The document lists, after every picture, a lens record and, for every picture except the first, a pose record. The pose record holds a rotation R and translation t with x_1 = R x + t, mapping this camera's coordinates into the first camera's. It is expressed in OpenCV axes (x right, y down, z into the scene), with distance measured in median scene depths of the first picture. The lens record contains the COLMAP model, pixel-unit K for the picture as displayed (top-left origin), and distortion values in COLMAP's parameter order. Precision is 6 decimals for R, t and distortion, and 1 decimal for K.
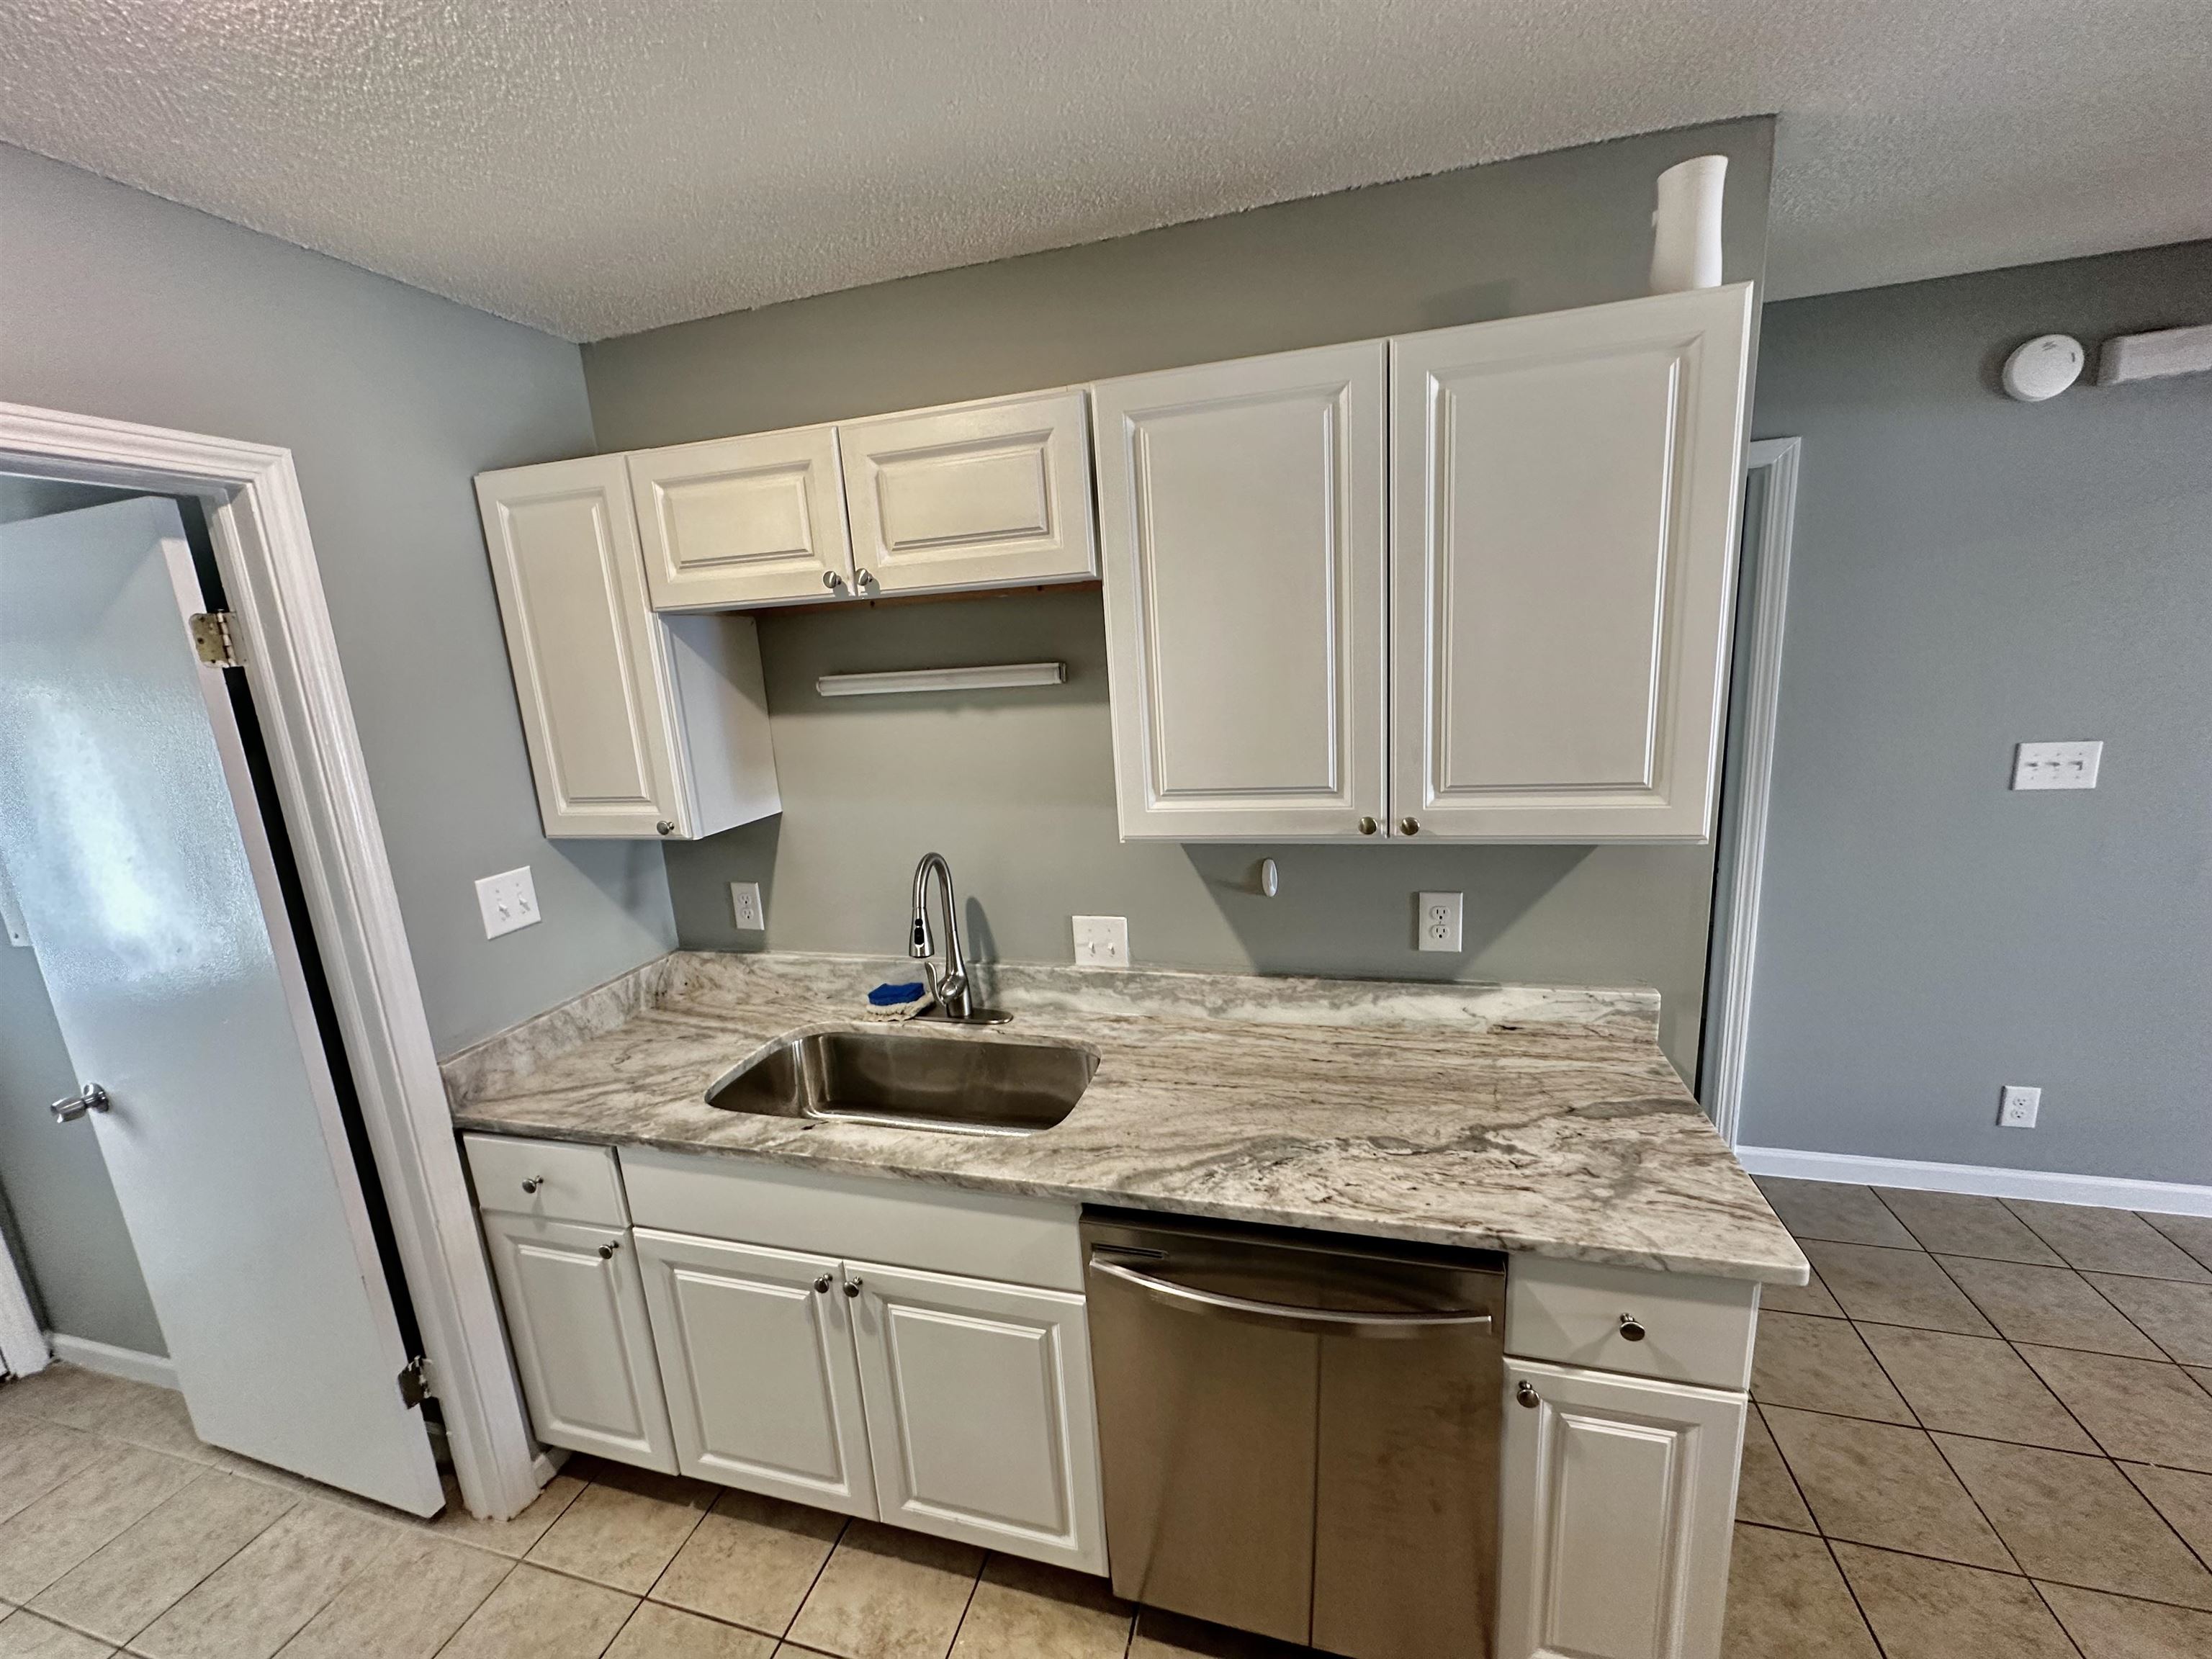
lens RADIAL K [[897.0, 0, 1106.0], [0, 897.0, 829.5], [0, 0, 1]] dist [-0.001088, -0.000043]
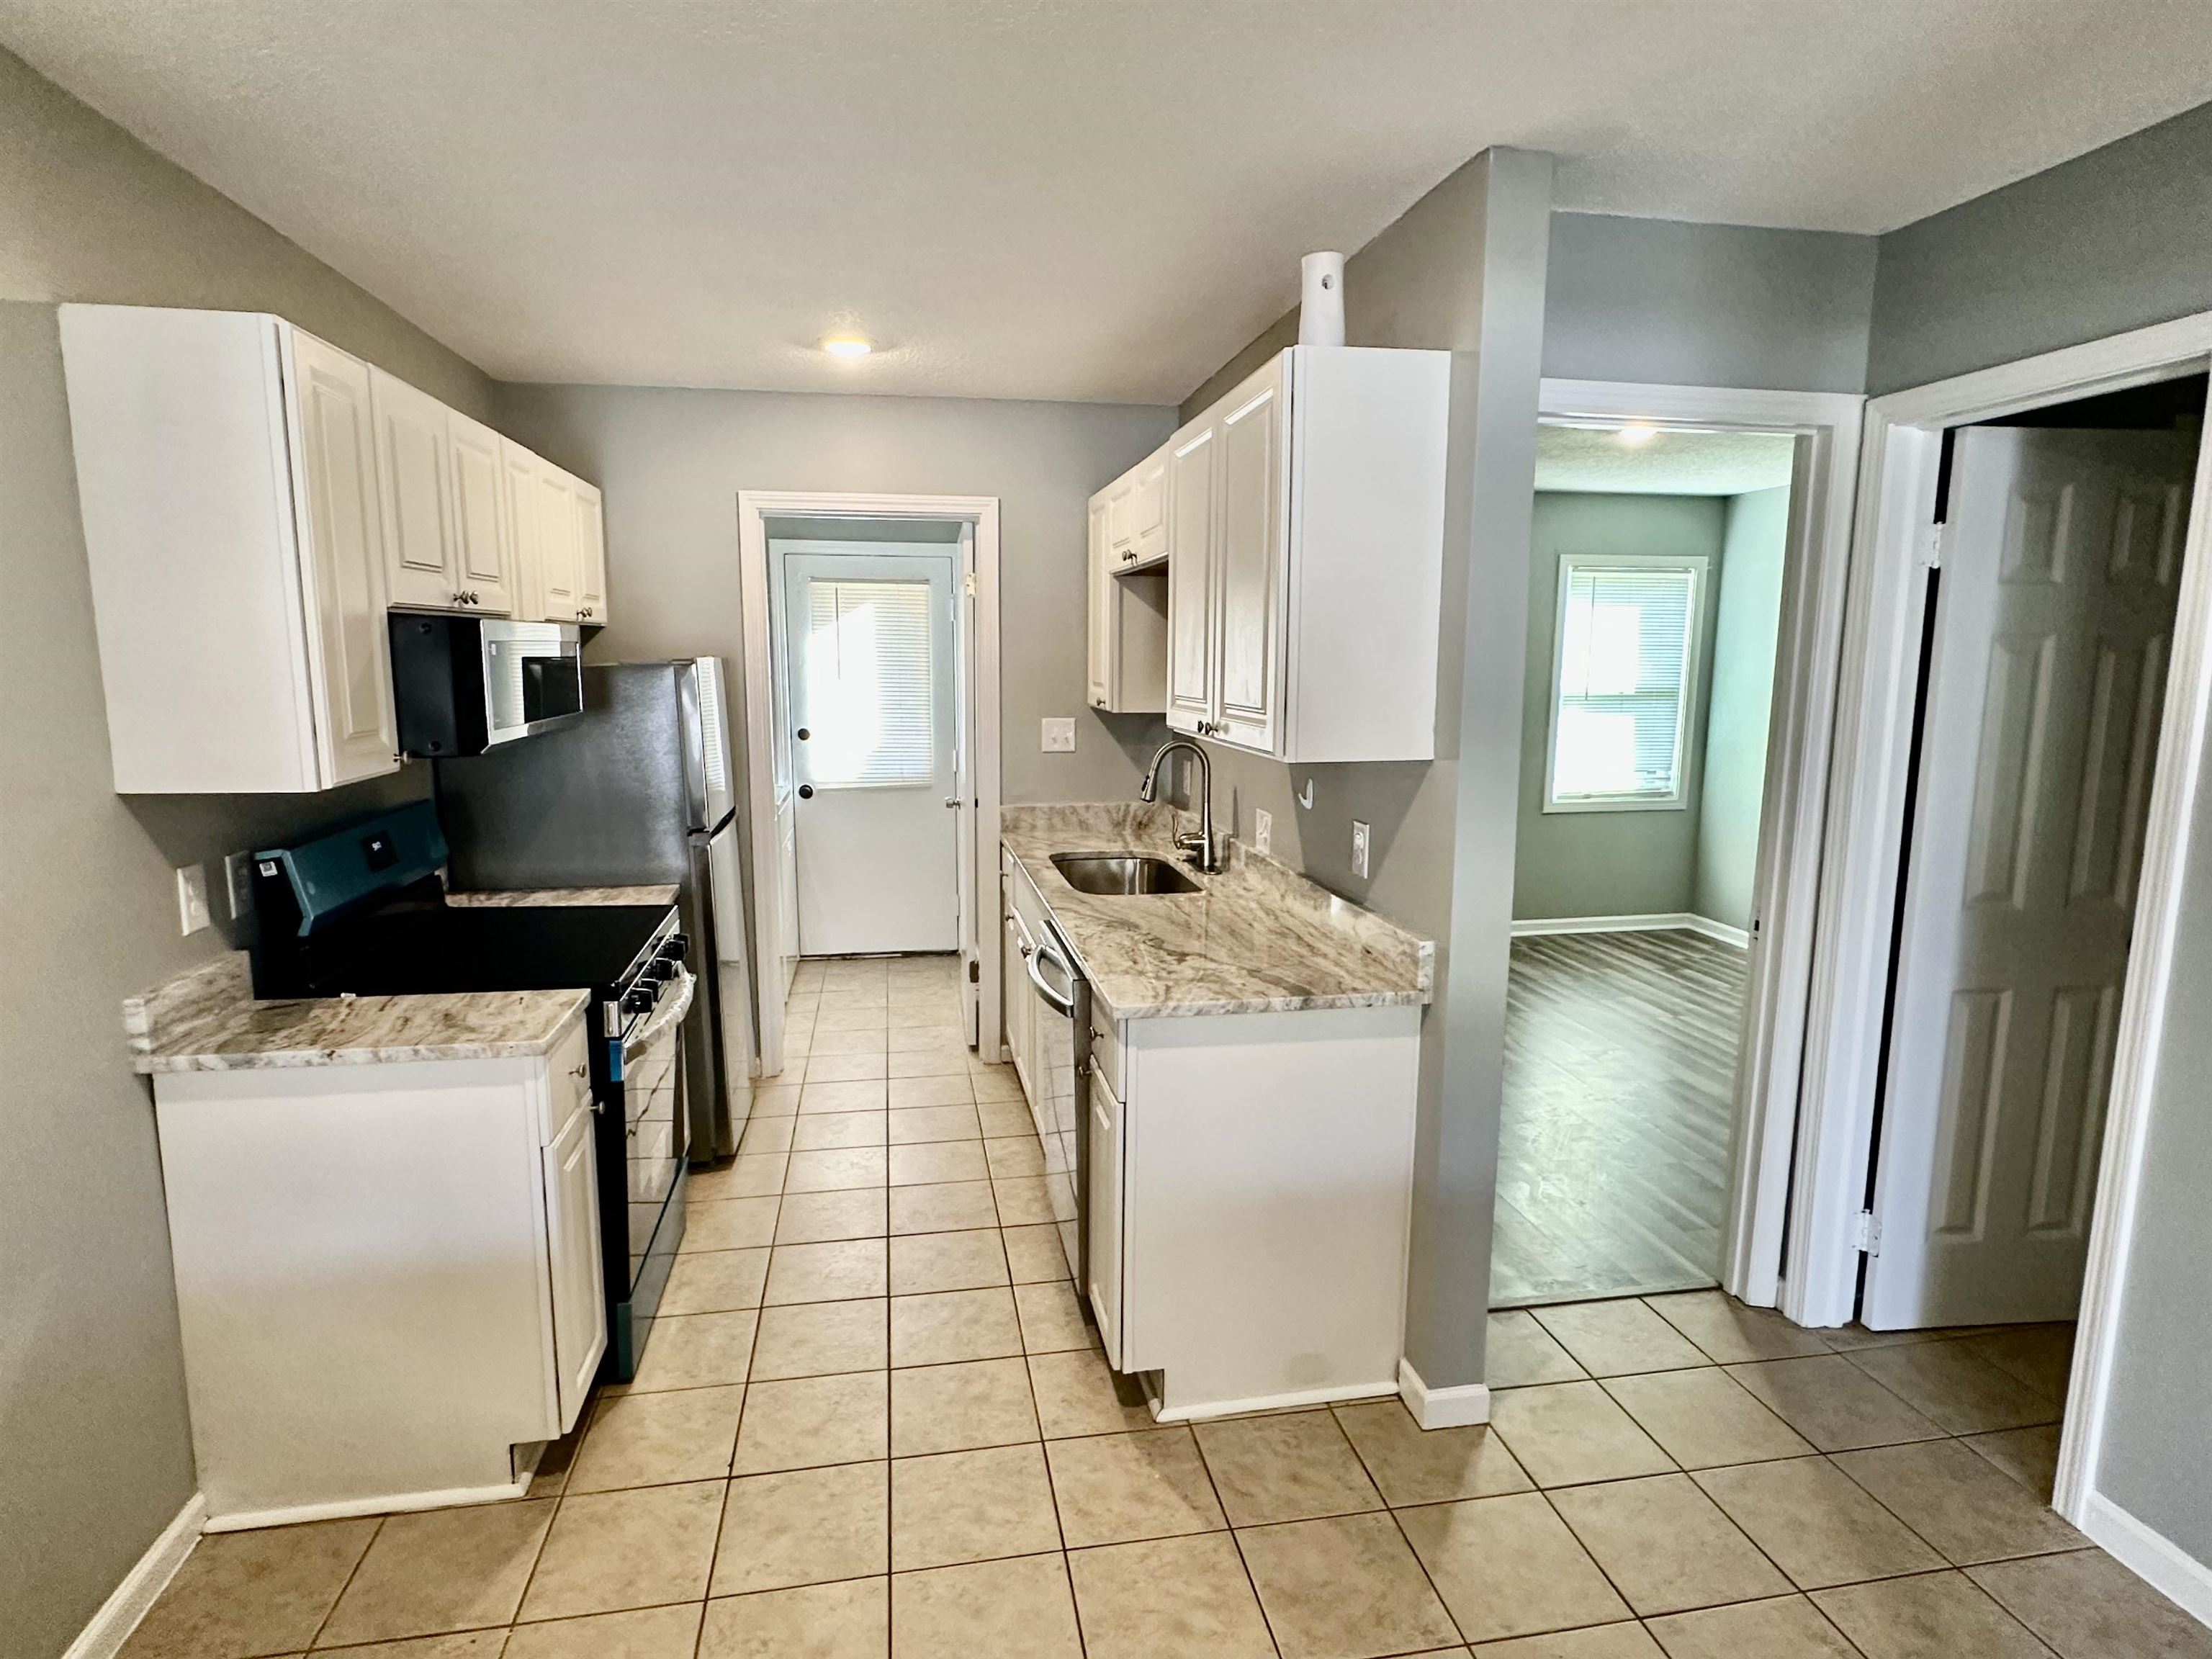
lens RADIAL K [[1194.1, 0, 1106.0], [0, 1194.1, 829.5], [0, 0, 1]] dist [0.000598, -0.001040]
pose [[0.445309, 0.198303, -0.873141, 1.510778], [-0.220795, 0.969372, 0.107552, -0.014760], [0.867727, 0.144891, 0.475454, -0.020431]]
